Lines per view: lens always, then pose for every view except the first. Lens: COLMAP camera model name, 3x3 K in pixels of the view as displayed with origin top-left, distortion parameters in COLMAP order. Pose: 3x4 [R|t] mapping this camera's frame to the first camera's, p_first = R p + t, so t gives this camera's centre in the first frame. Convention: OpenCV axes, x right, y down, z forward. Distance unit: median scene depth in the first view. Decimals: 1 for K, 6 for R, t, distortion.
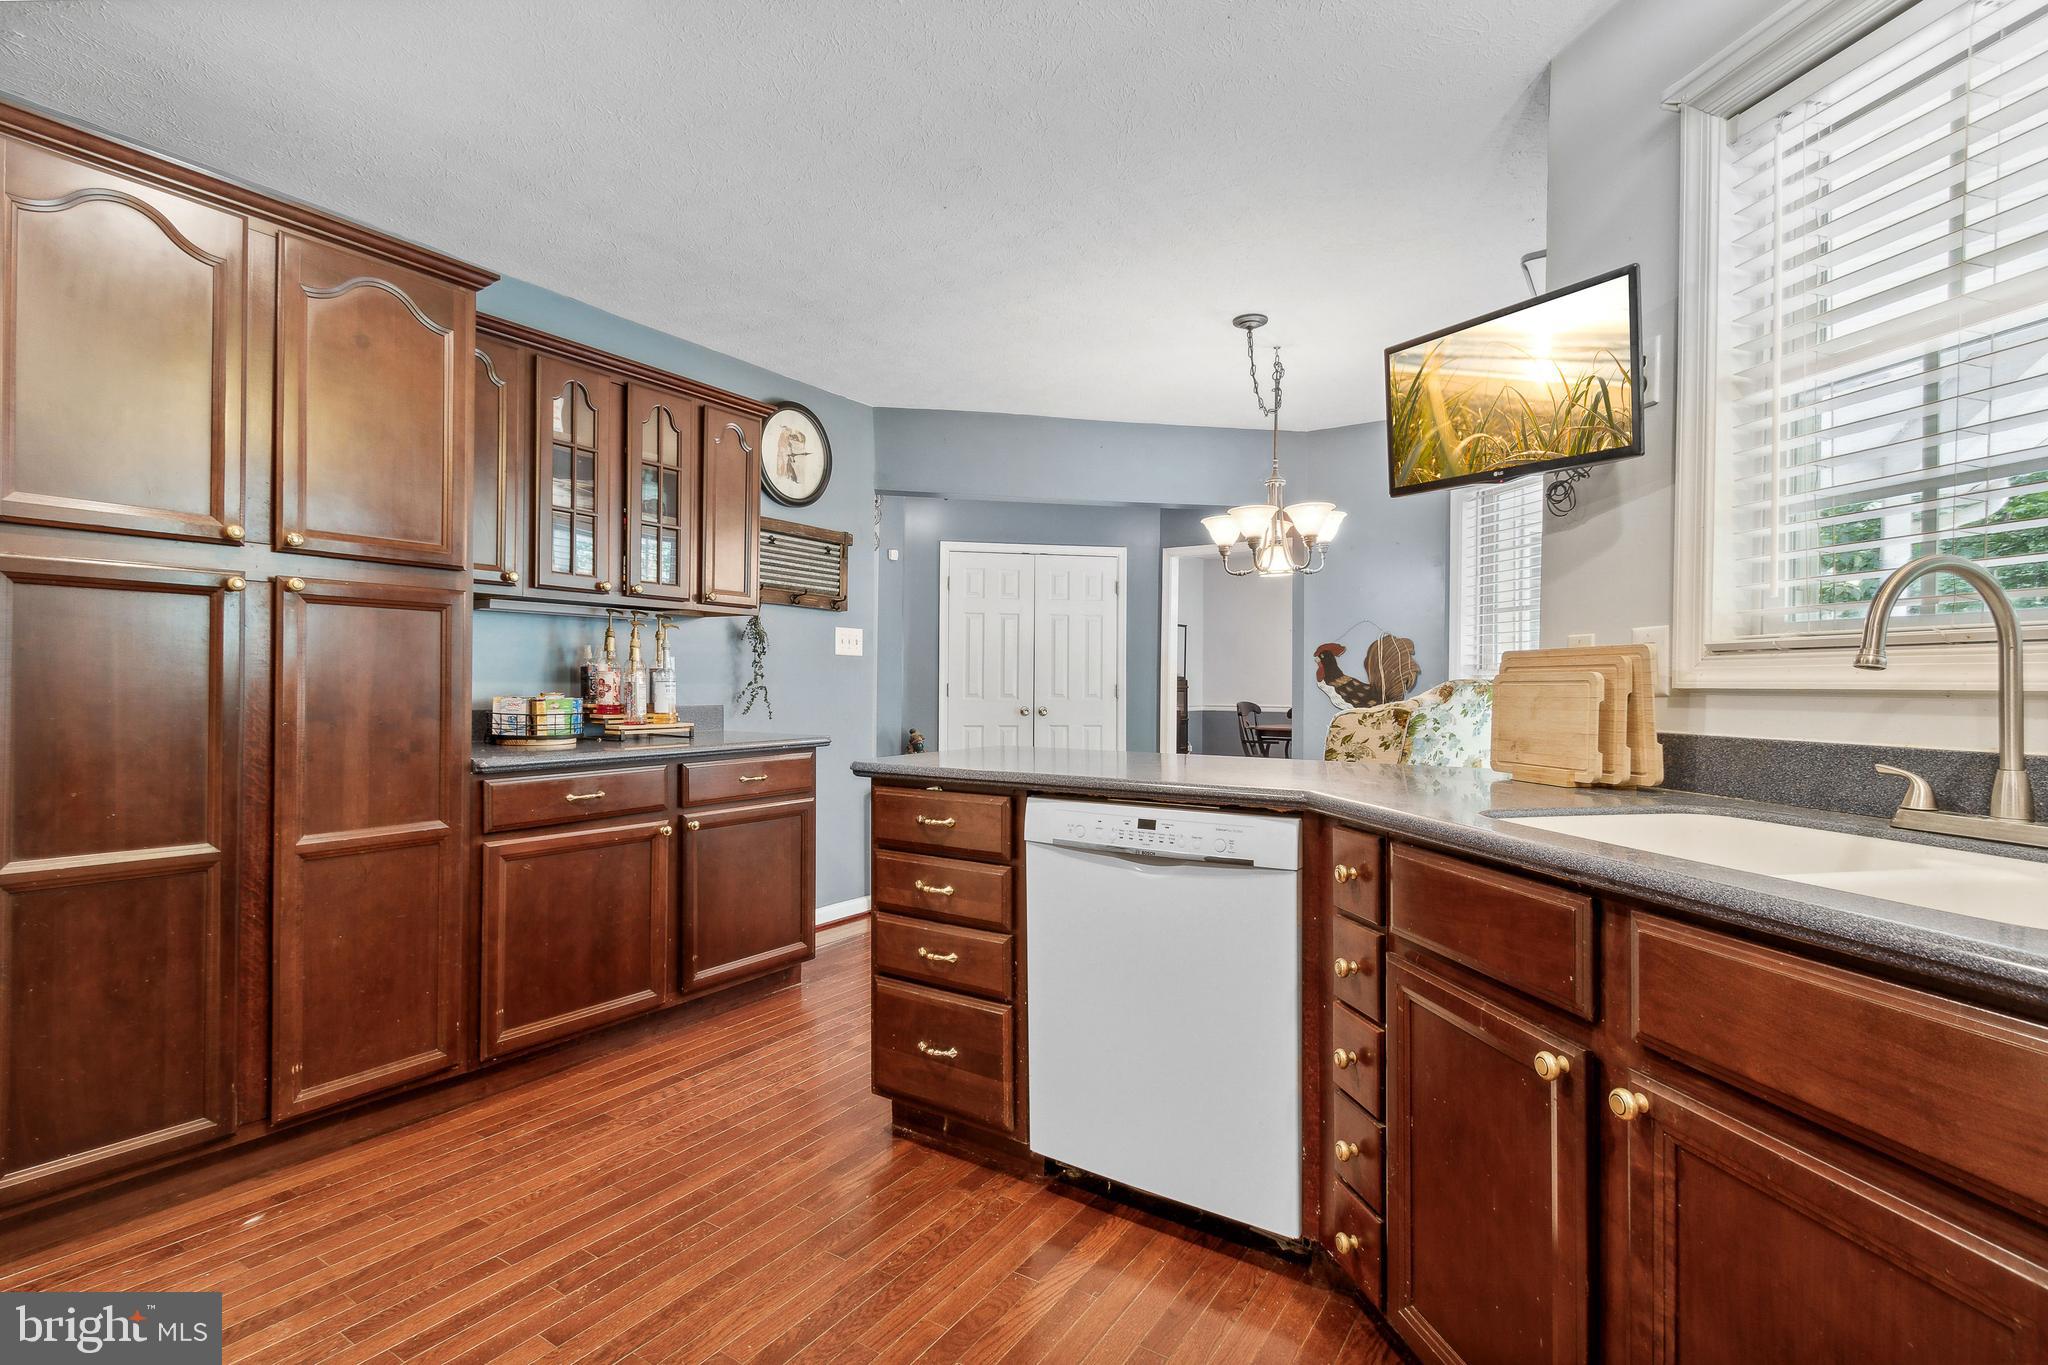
lens RADIAL K [[947.1, 0, 1028.3], [0, 947.1, 675.3], [0, 0, 1]] dist [-0.002133, -0.000249]
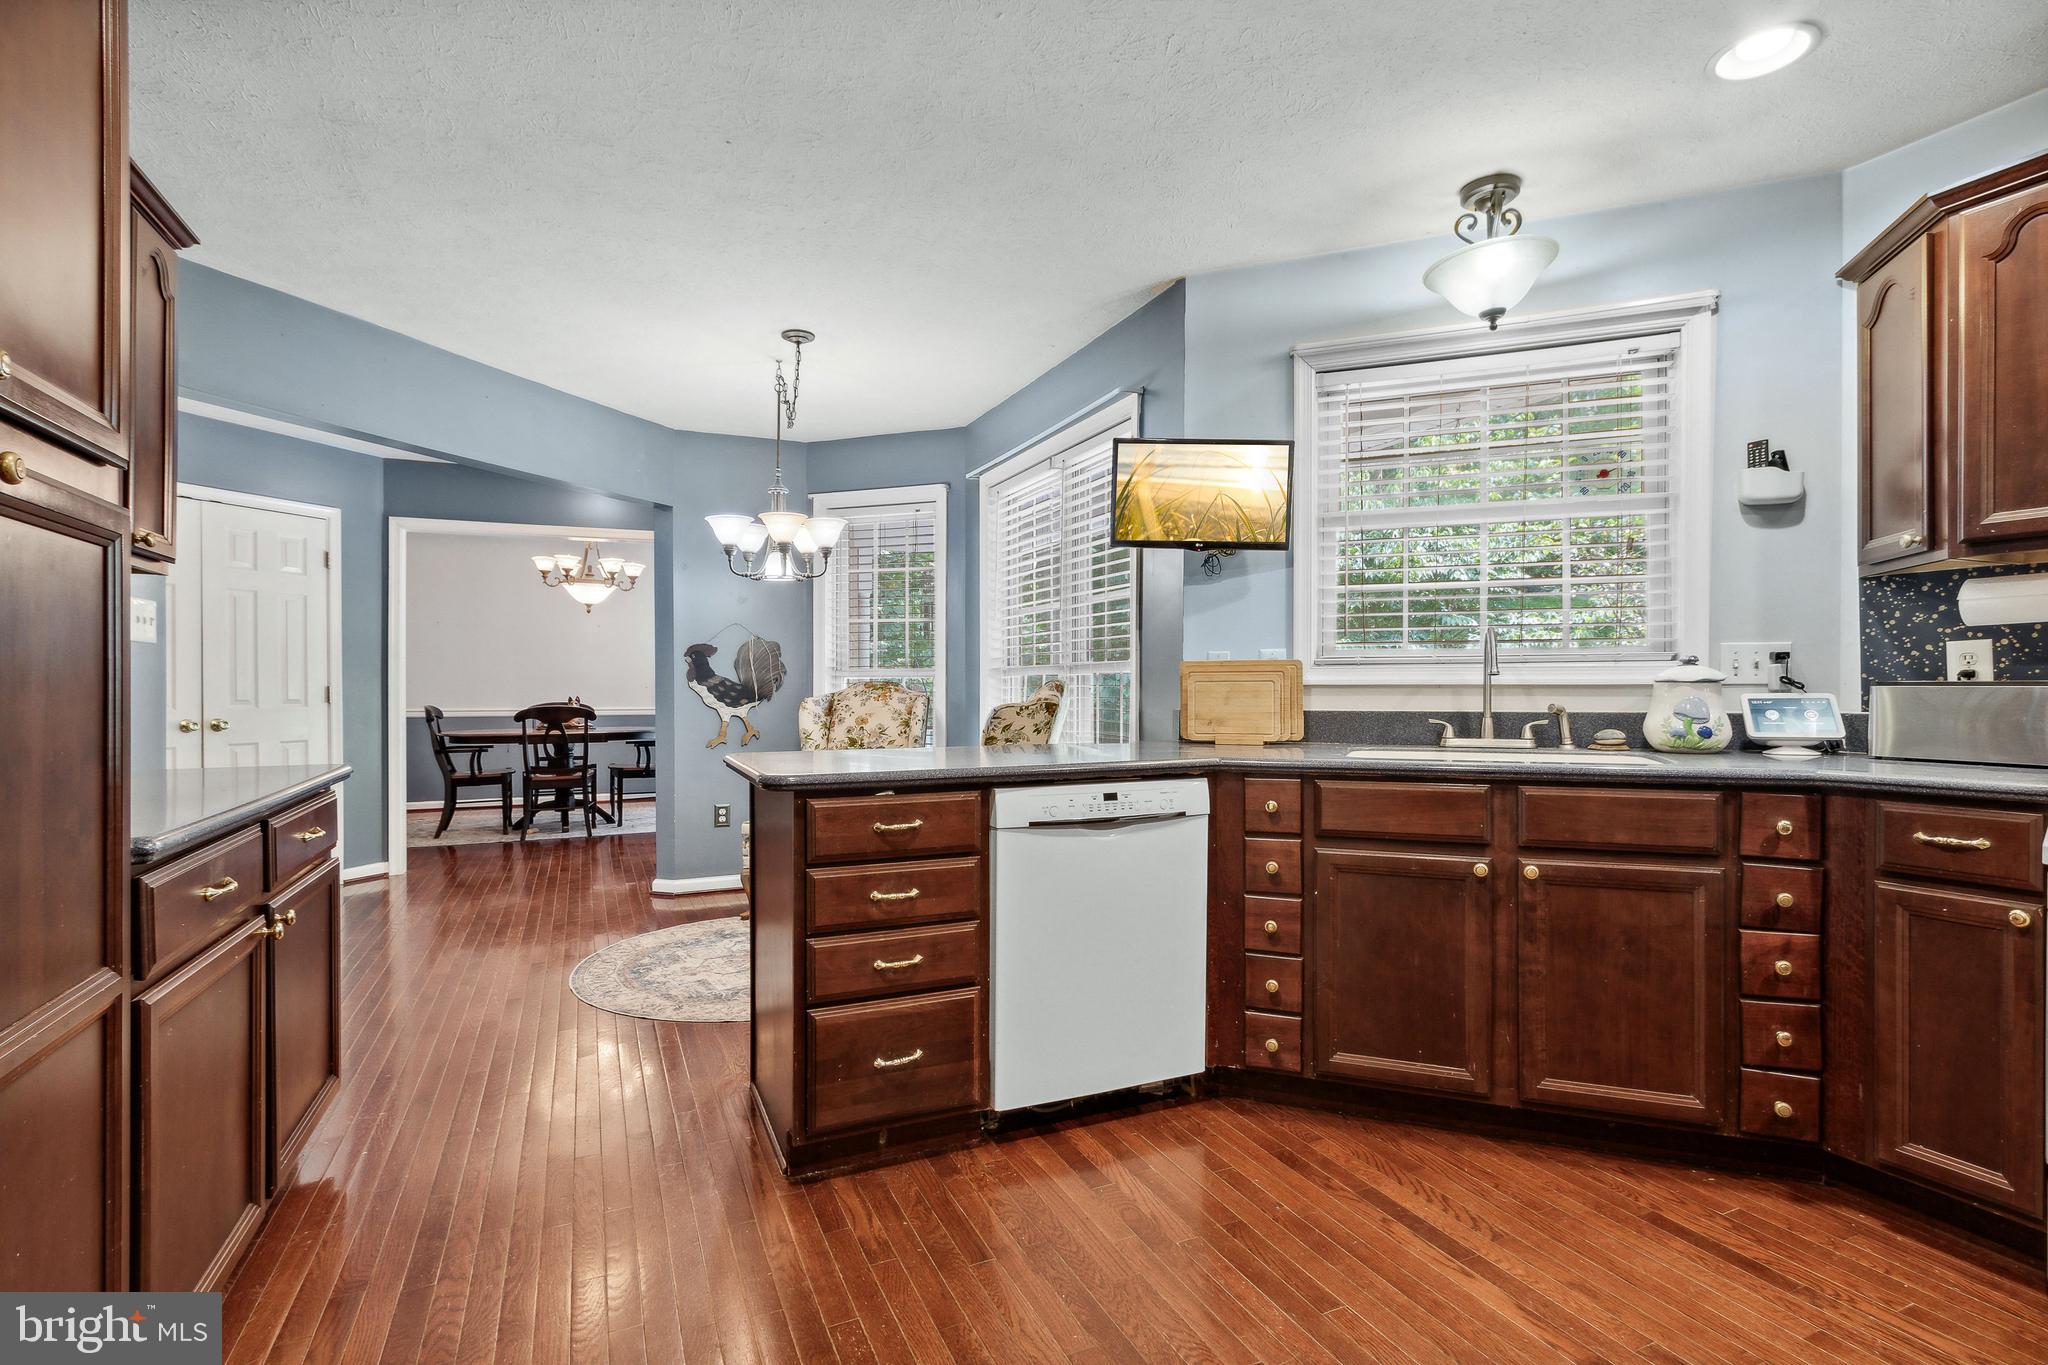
lens RADIAL K [[1006.2, 0, 949.0], [0, 1006.2, 684.4], [0, 0, 1]] dist [-0.002289, -0.000251]
pose [[0.539815, -0.004965, 0.841769, -0.989898], [-0.003593, 0.999960, 0.008203, -0.000110], [-0.841776, -0.007453, 0.539776, 0.418867]]
